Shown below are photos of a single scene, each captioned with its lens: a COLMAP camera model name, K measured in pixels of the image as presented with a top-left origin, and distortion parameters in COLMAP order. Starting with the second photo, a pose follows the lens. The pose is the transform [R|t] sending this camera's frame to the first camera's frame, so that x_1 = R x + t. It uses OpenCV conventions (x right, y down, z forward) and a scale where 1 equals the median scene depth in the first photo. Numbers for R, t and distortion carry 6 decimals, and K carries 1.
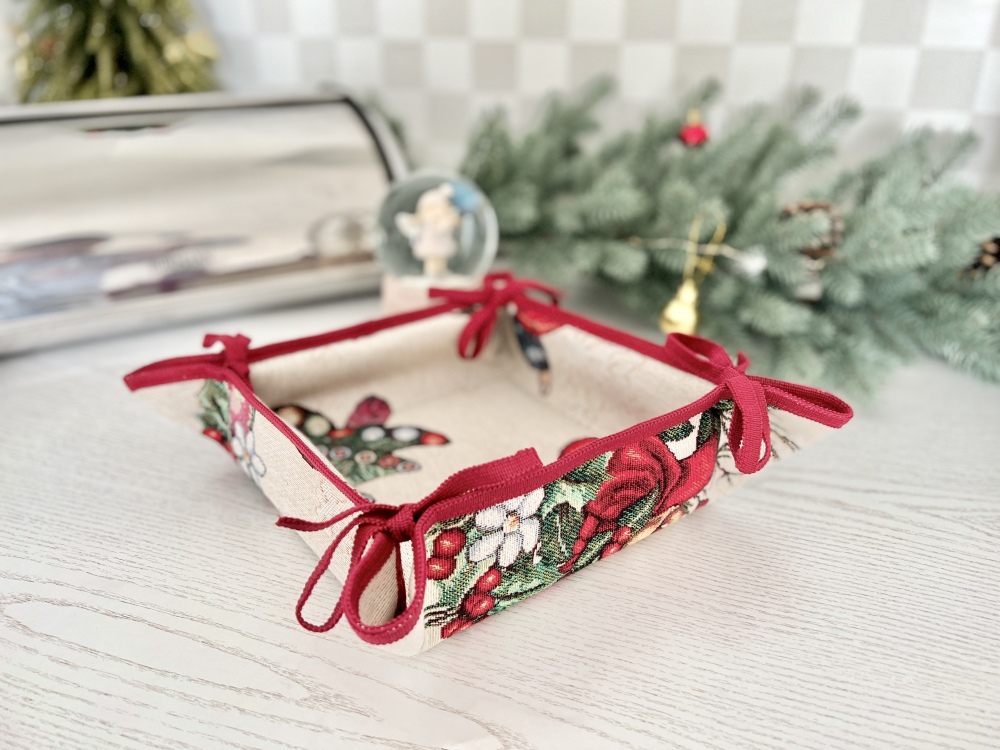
lens RADIAL K [[773.6, 0, 500.0], [0, 773.6, 375.0], [0, 0, 1]] dist [0.048471, -0.067657]
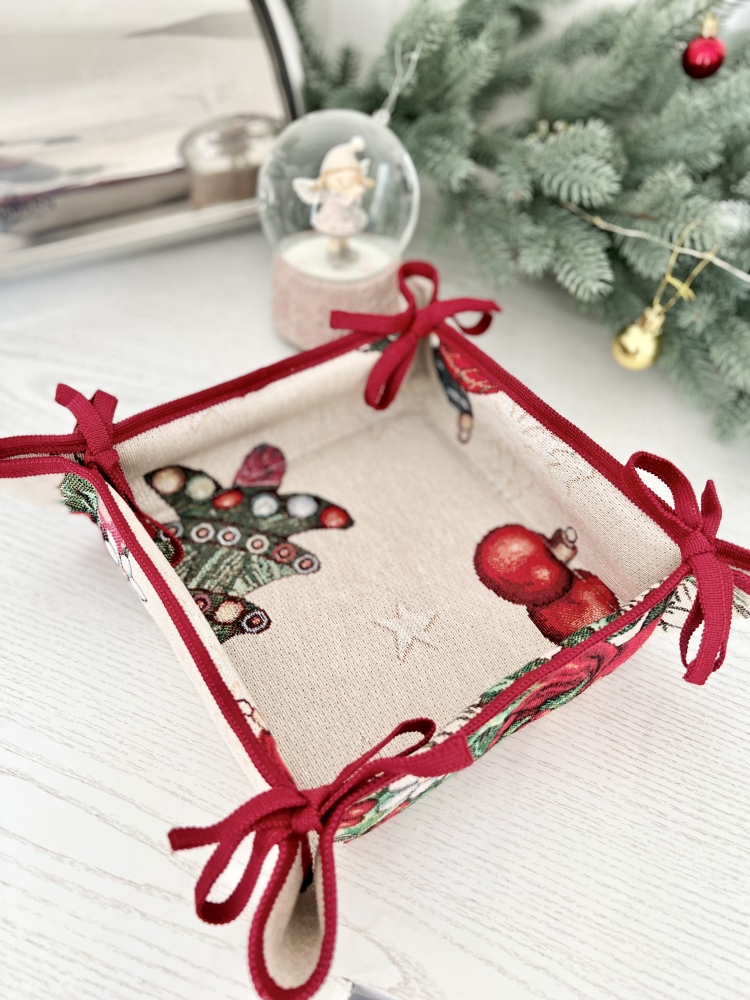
lens RADIAL K [[773.6, 0, 375.0], [0, 773.6, 500.0], [0, 0, 1]] dist [0.048471, -0.067657]
pose [[0.998022, 0.061564, 0.012714, -0.074884], [-0.060773, 0.893187, 0.445561, -0.476940], [0.016075, -0.445452, 0.895161, 0.324394]]
